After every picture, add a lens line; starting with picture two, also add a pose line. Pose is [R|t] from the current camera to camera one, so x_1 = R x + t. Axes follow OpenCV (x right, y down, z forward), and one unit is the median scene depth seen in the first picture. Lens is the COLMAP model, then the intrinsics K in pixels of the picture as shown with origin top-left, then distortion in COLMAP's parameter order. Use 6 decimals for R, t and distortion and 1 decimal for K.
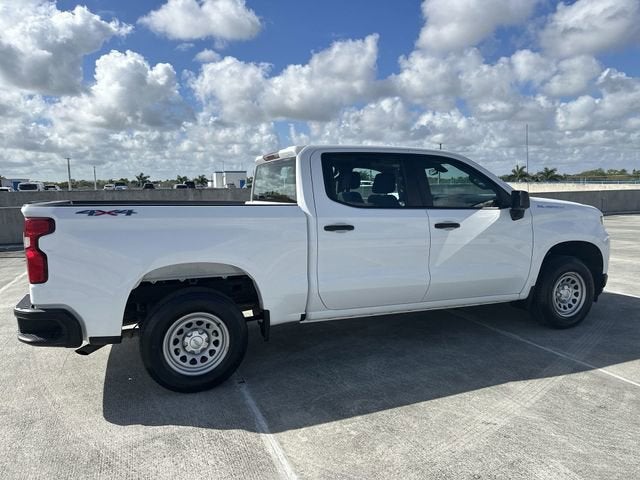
lens RADIAL K [[452.8, 0, 318.1], [0, 452.8, 238.8], [0, 0, 1]] dist [0.044125, -0.062065]
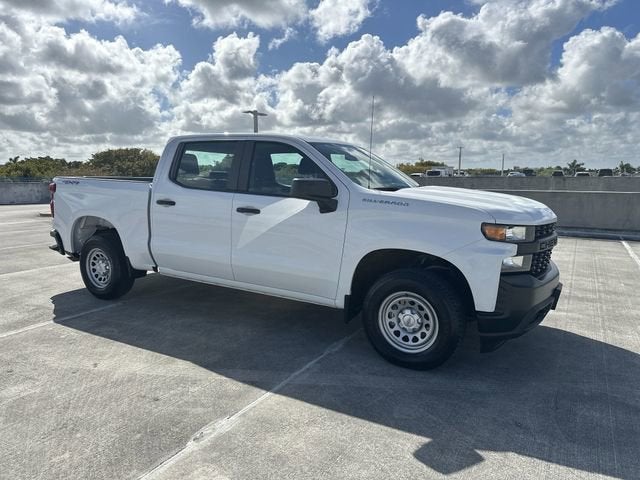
lens RADIAL K [[452.5, 0, 315.4], [0, 452.5, 238.8], [0, 0, 1]] dist [0.052344, -0.074164]
pose [[0.615442, 0.127351, -0.777825, 1.329475], [-0.106338, 0.991254, 0.078157, -0.069432], [0.780976, 0.034611, 0.623602, 0.558103]]
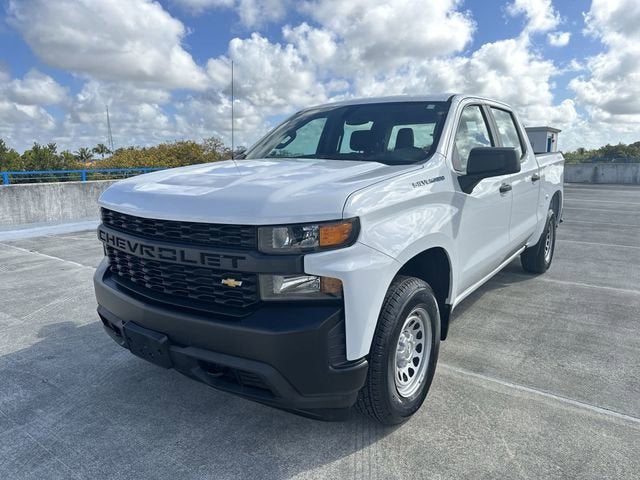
lens RADIAL K [[452.2, 0, 312.9], [0, 452.2, 240.3], [0, 0, 1]] dist [0.047708, -0.078086]
pose [[-0.854141, 0.116378, -0.506852, 0.969863], [-0.037619, 0.958258, 0.283421, -0.235877], [0.518679, 0.261149, -0.814109, 2.253584]]
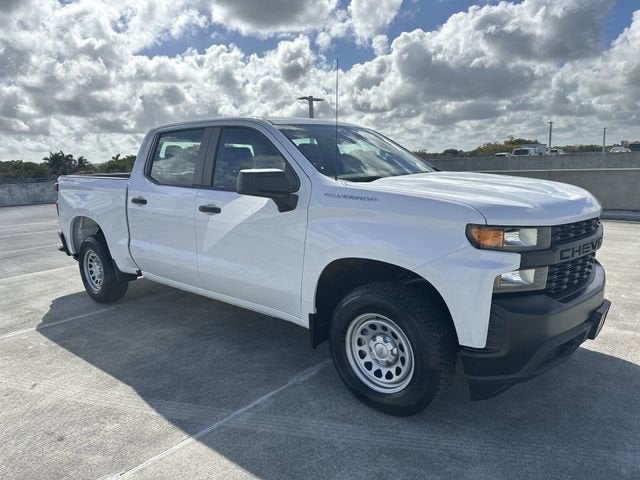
lens RADIAL K [[453.1, 0, 310.8], [0, 453.1, 240.2], [0, 0, 1]] dist [0.035989, -0.049708]
pose [[0.460193, 0.146535, -0.875643, 1.294430], [-0.073914, 0.989185, 0.126691, -0.107440], [0.884737, 0.006420, 0.466047, 0.873251]]
